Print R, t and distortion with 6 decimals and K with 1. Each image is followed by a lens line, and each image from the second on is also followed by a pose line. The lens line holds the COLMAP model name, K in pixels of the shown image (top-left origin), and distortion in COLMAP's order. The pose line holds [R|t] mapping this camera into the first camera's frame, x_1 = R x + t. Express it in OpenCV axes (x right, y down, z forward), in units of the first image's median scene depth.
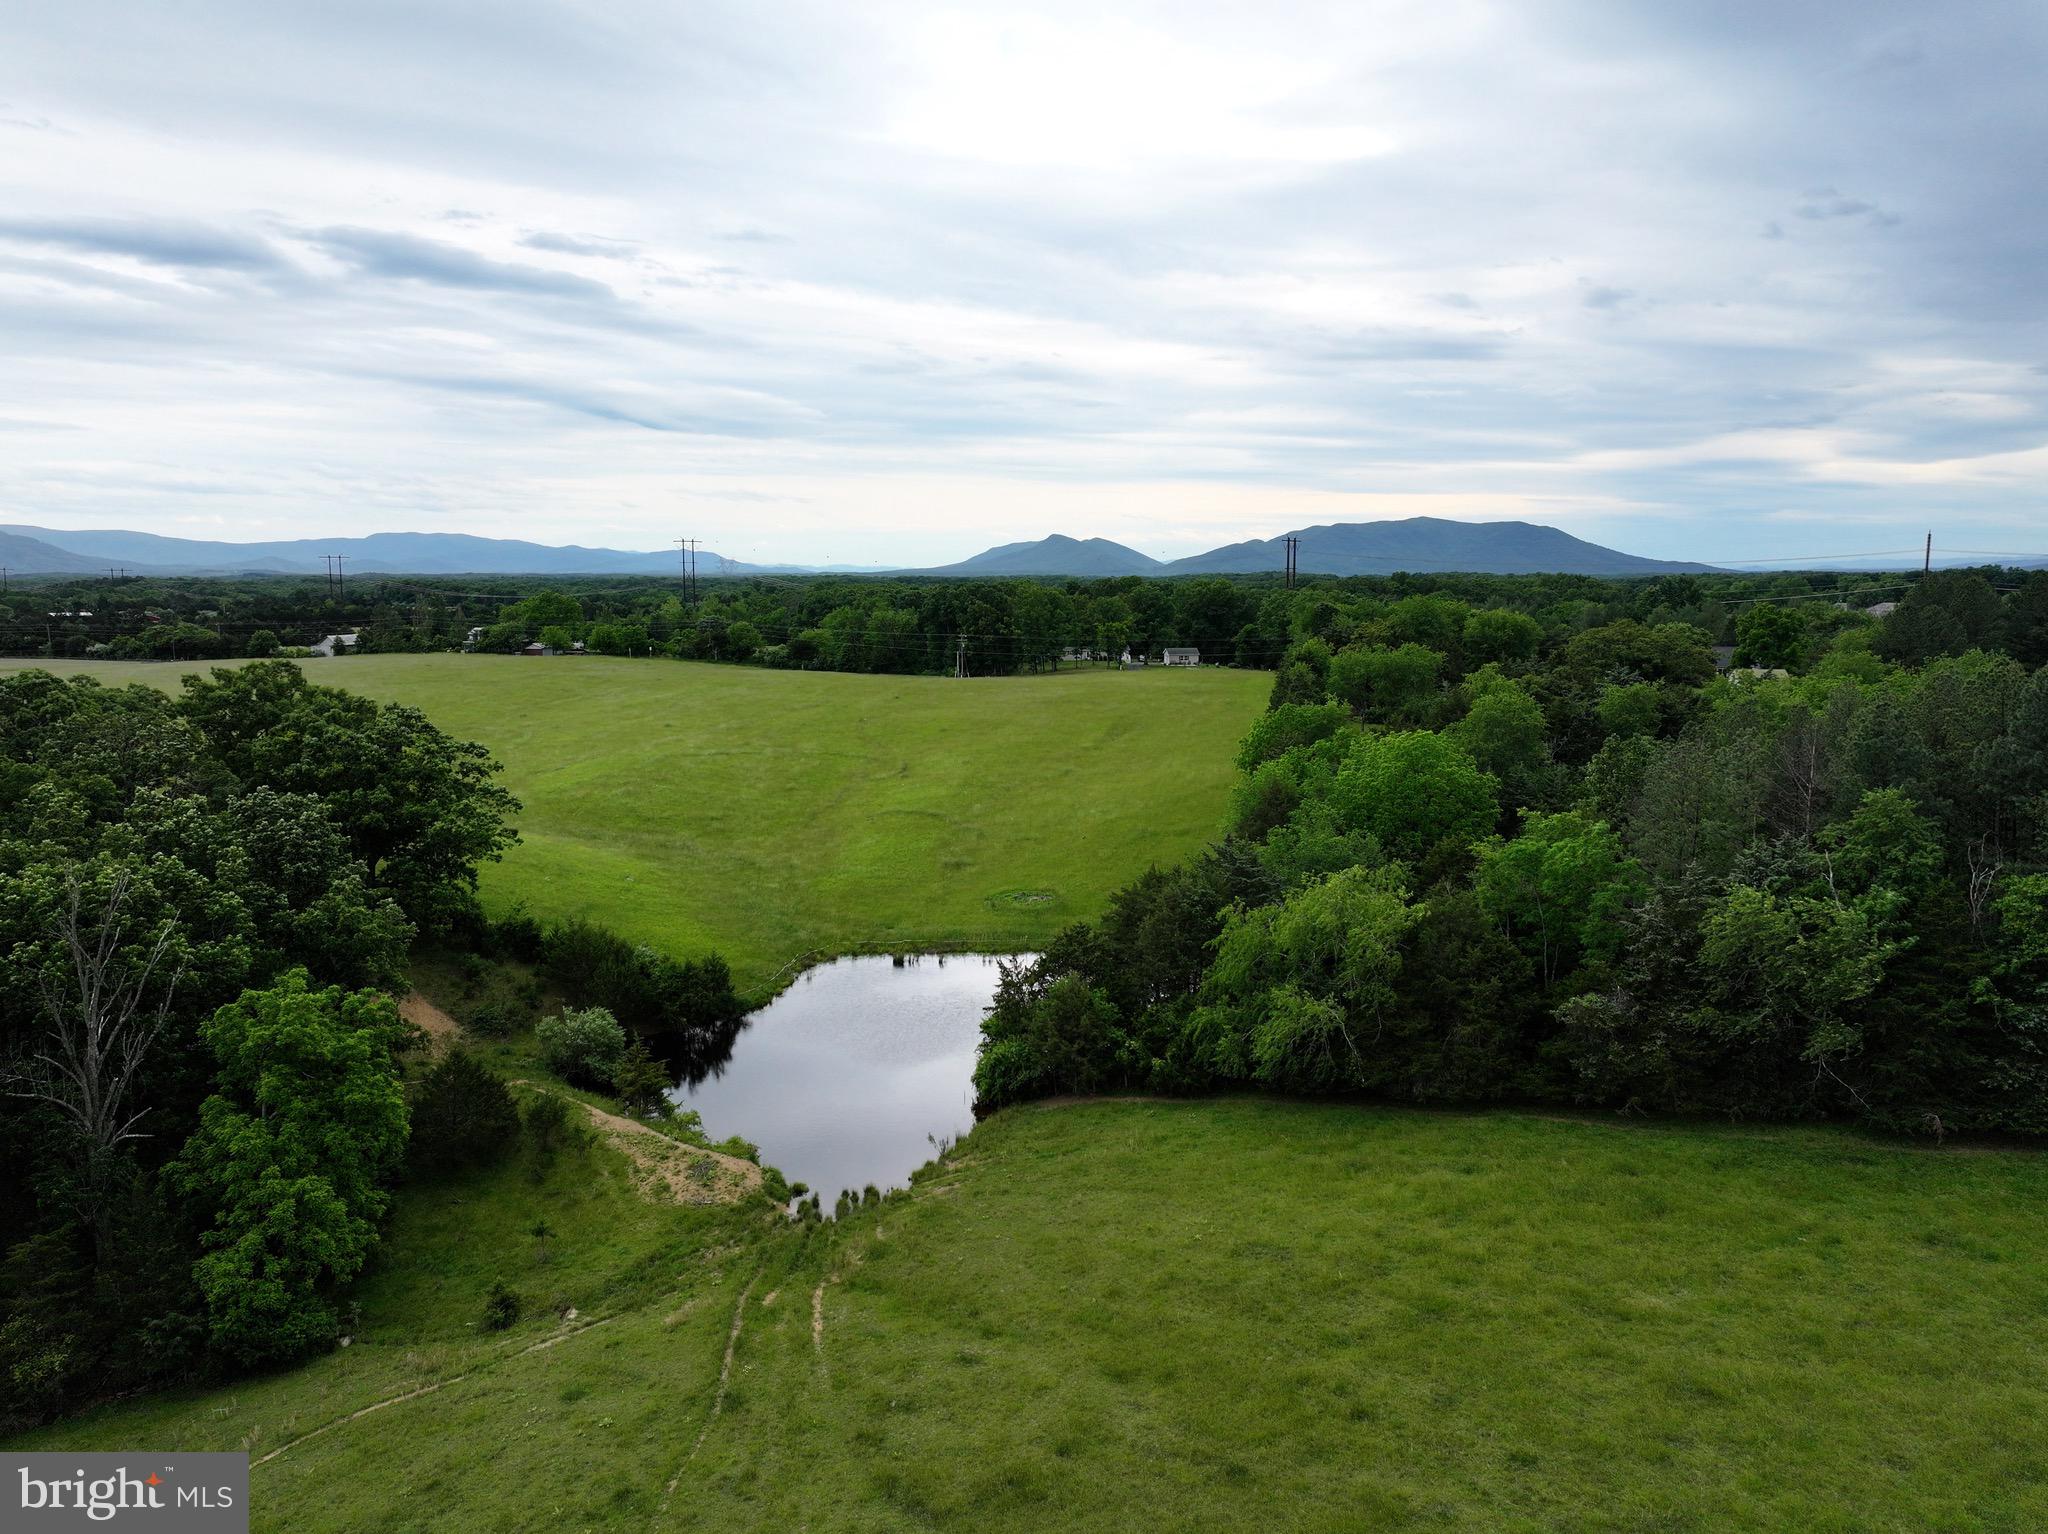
lens RADIAL K [[1457.6, 0, 1005.2], [0, 1457.6, 849.2], [0, 0, 1]] dist [-0.003238, 0.018628]
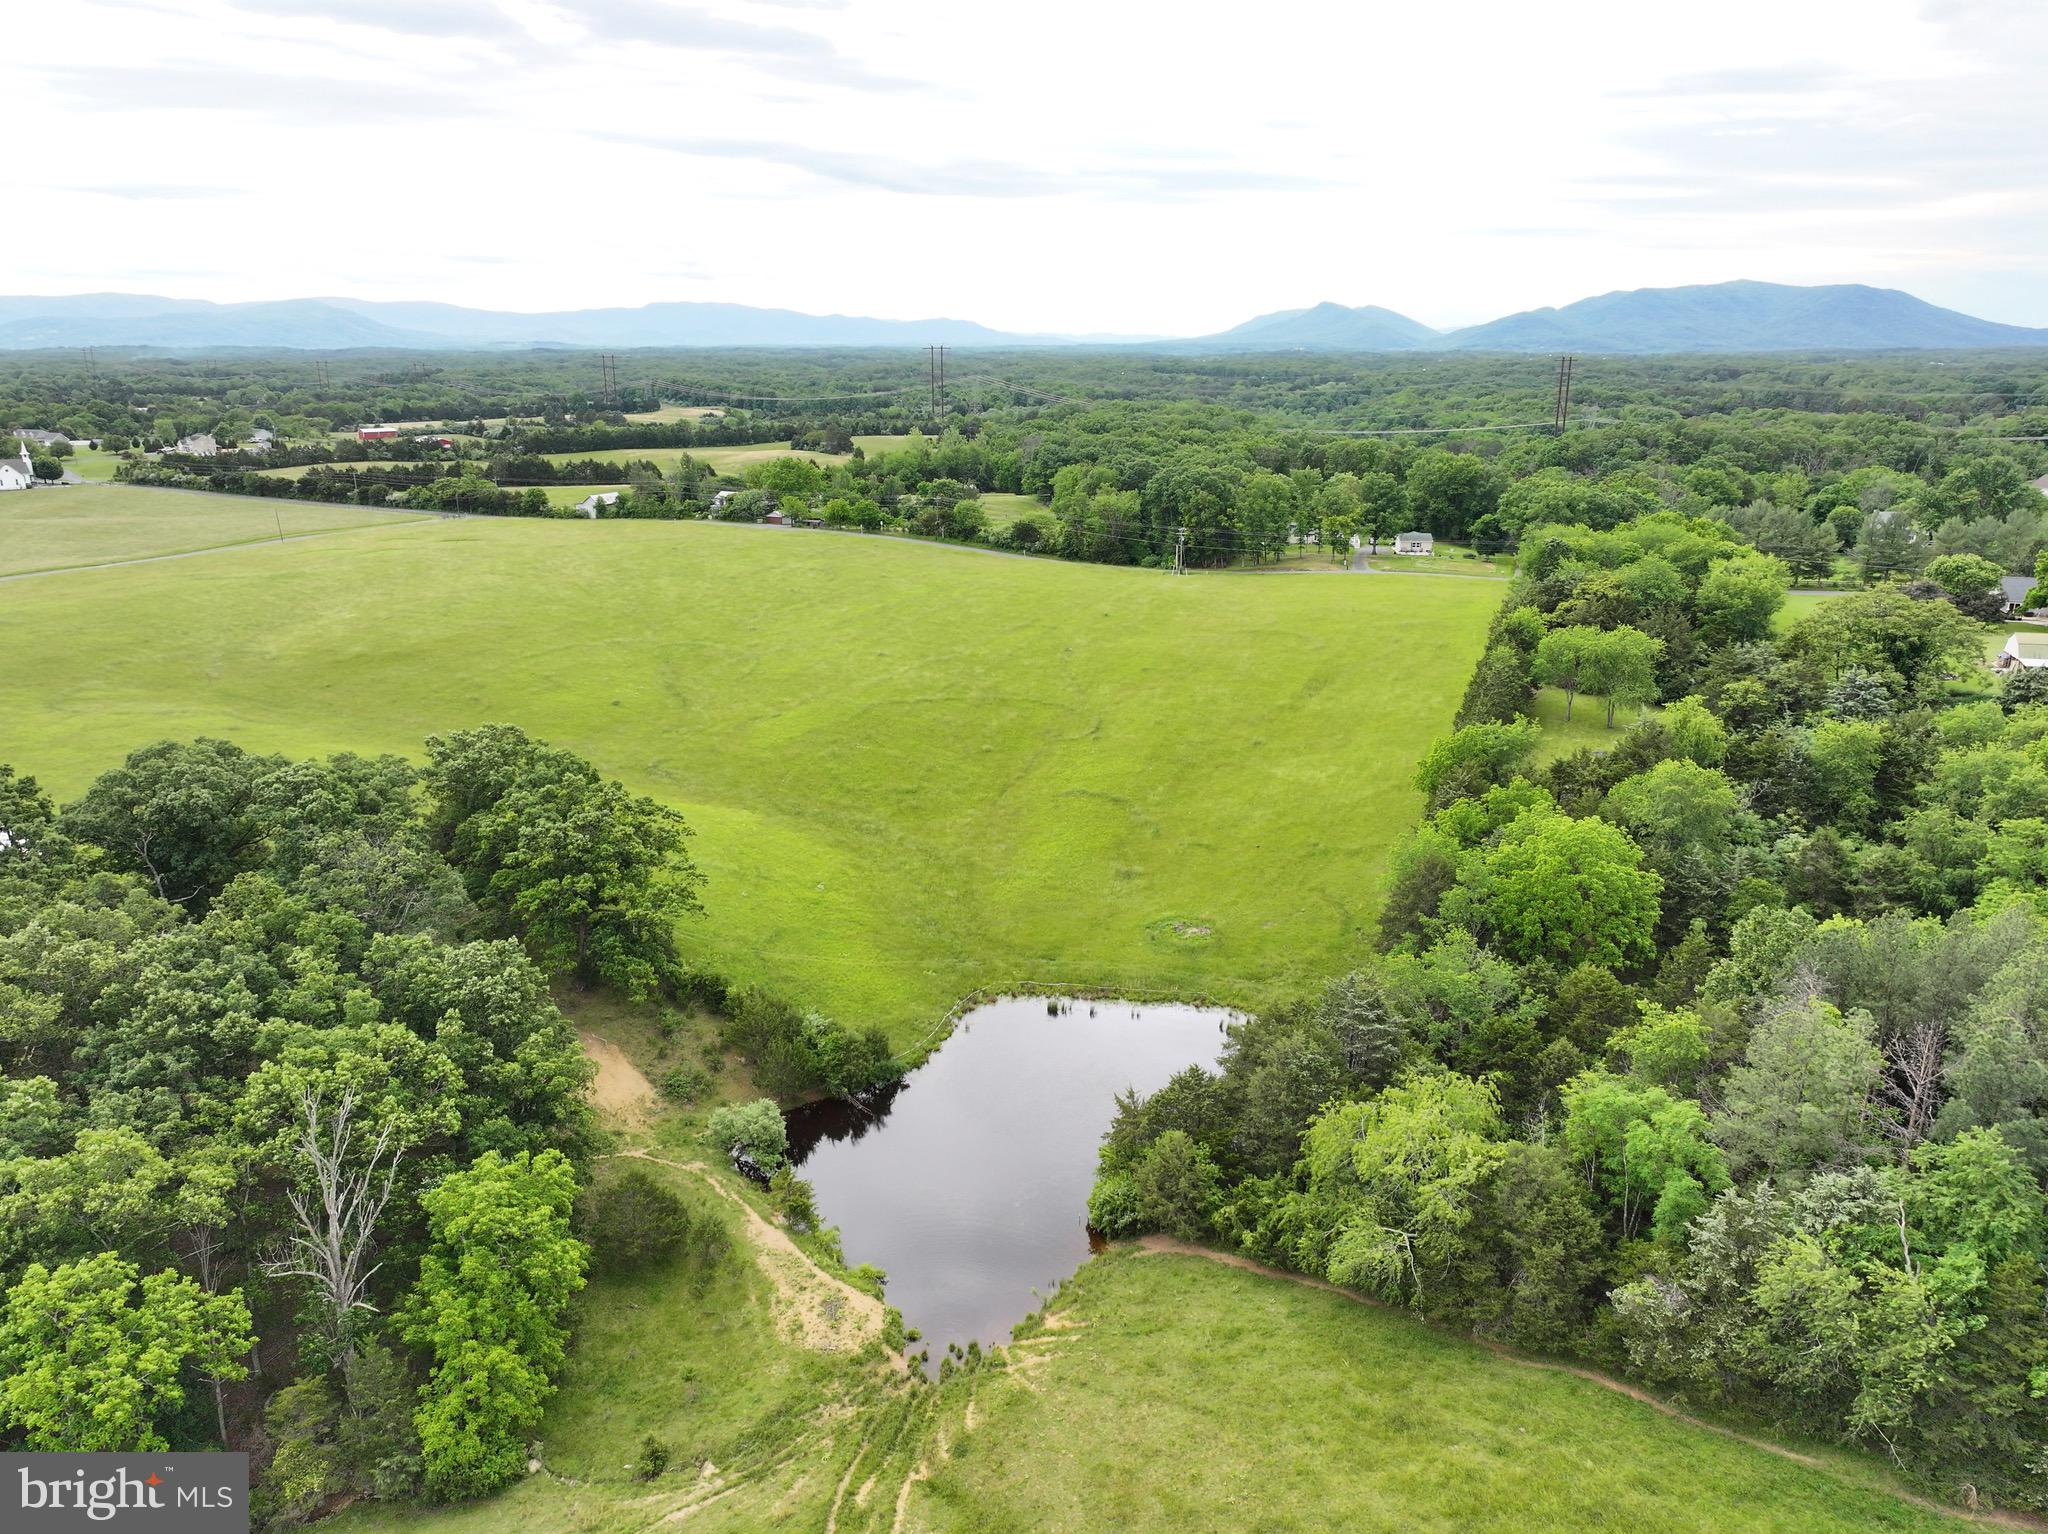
lens RADIAL K [[1457.6, 0, 1021.7], [0, 1457.6, 774.5], [0, 0, 1]] dist [-0.003238, 0.018628]
pose [[0.983906, 0.052617, -0.170762, 0.110943], [-0.024730, 0.986563, 0.161499, -0.376787], [0.176965, -0.154677, 0.971987, -0.025757]]
